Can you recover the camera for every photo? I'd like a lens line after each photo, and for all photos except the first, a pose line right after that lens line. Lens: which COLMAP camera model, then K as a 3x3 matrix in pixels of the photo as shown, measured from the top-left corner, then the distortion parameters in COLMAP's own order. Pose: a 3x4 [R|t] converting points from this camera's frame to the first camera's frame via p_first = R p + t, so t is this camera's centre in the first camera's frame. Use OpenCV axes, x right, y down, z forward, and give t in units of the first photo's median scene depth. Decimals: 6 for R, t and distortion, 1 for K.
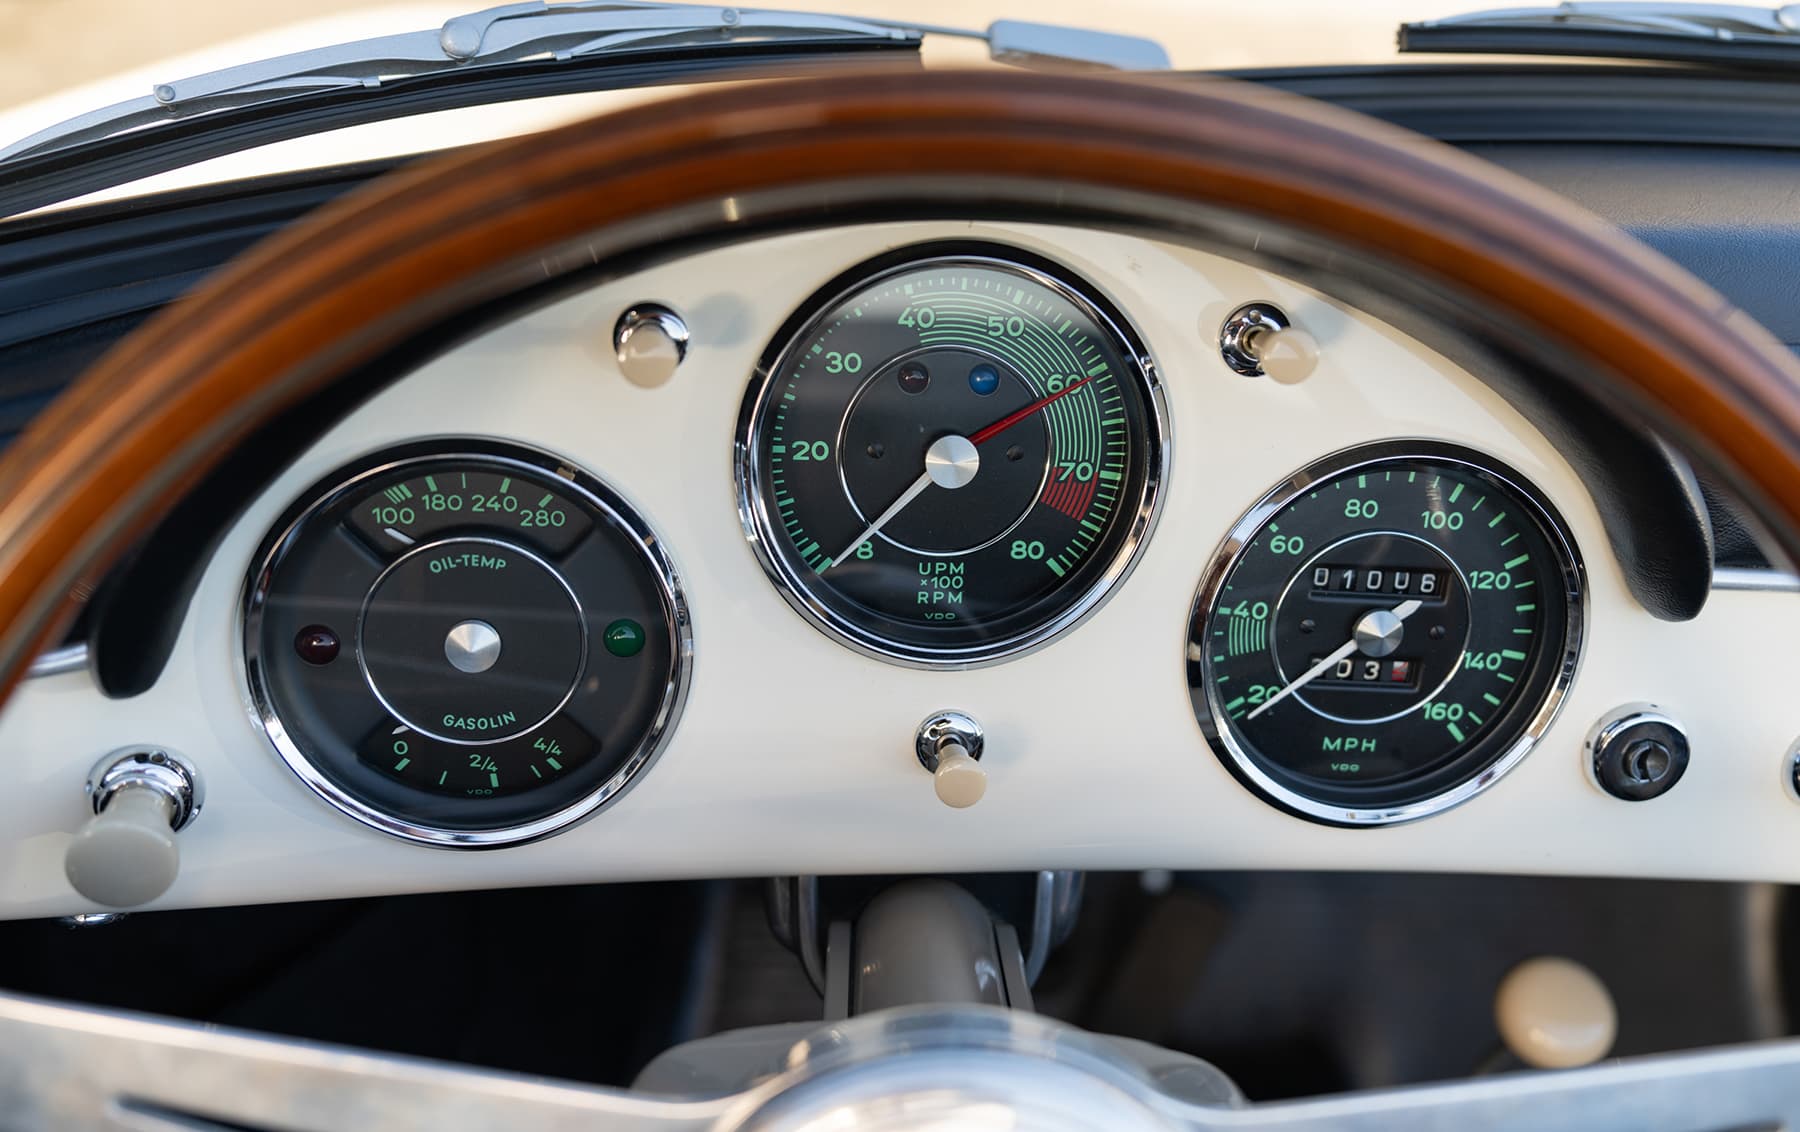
lens RADIAL K [[1458.5, 0, 892.5], [0, 1458.5, 576.6], [0, 0, 1]] dist [-0.007301, -0.006252]
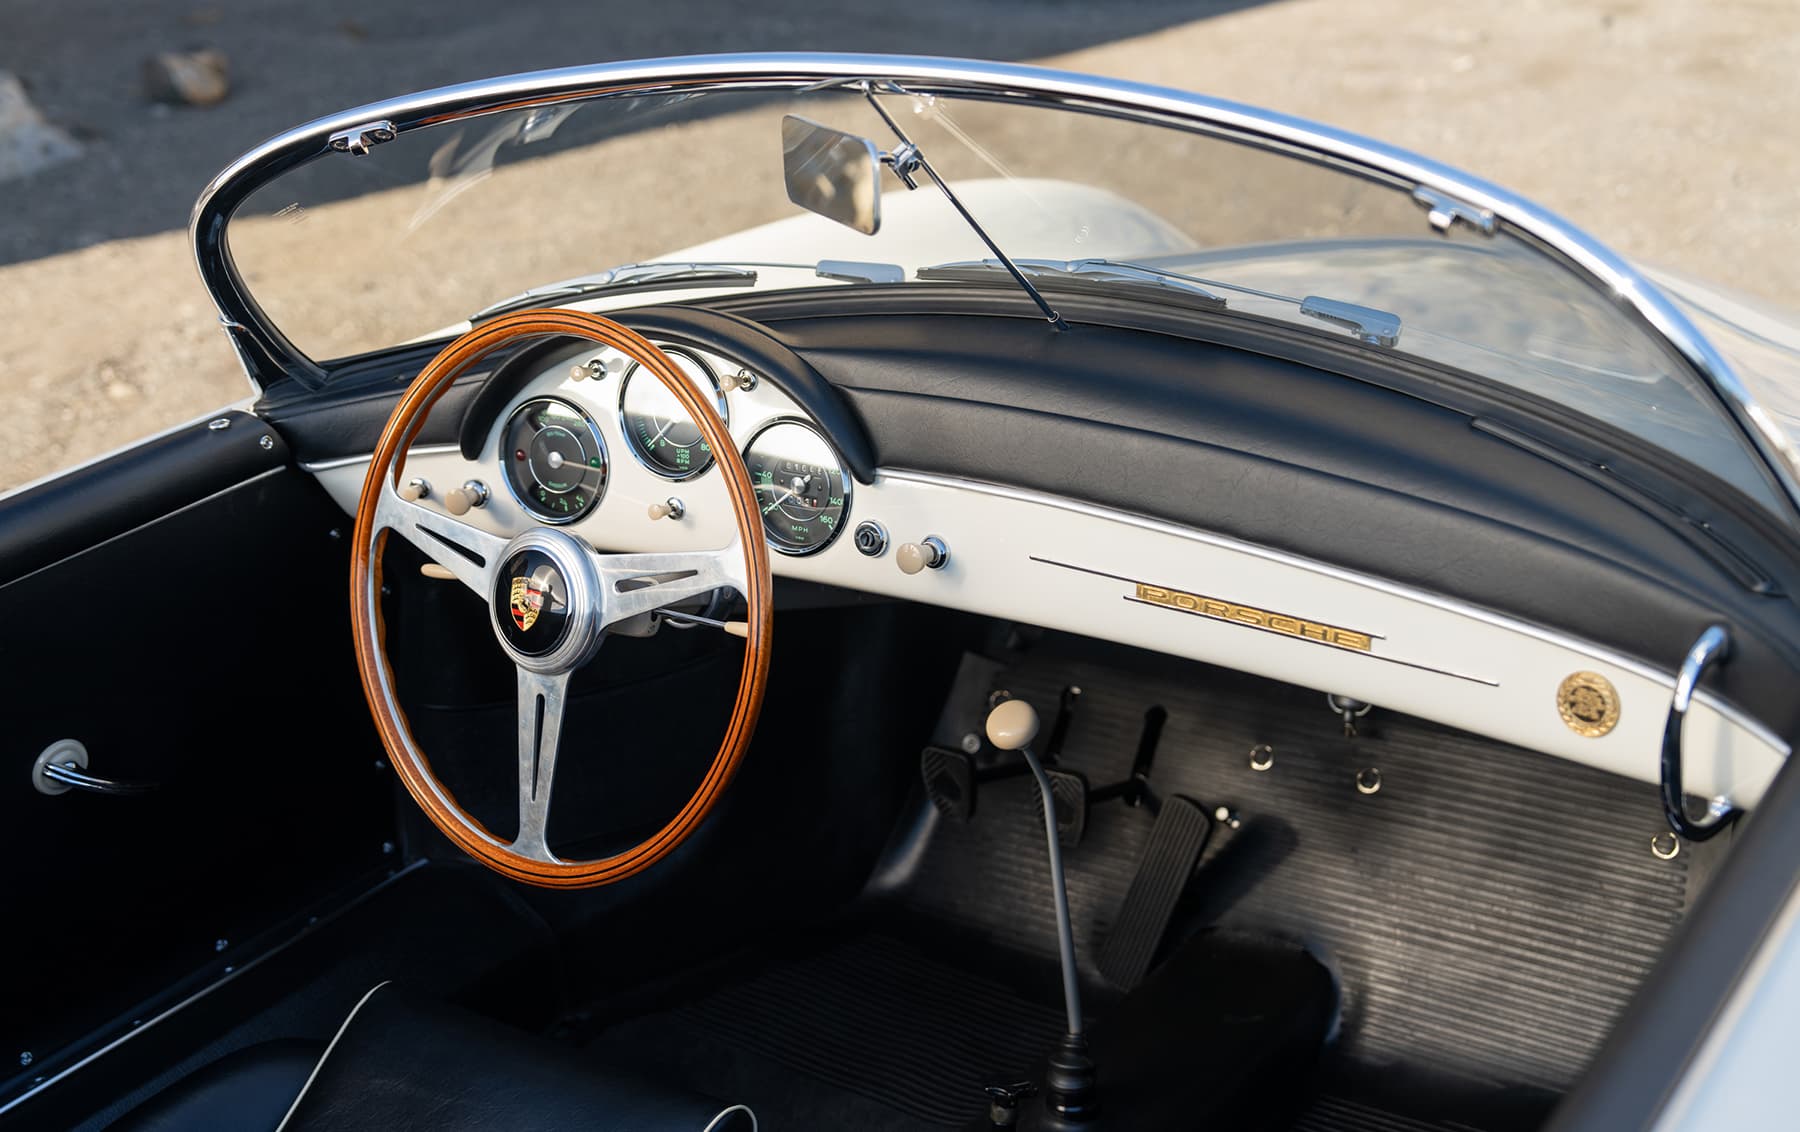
lens RADIAL K [[2317.2, 0, 858.0], [0, 2317.2, 581.0], [0, 0, 1]] dist [0.016738, 0.000000]
pose [[0.782561, 0.099337, -0.614597, 3.292677], [-0.174623, 0.982584, -0.063531, 0.498838], [0.597582, 0.157040, 0.786279, -2.516878]]
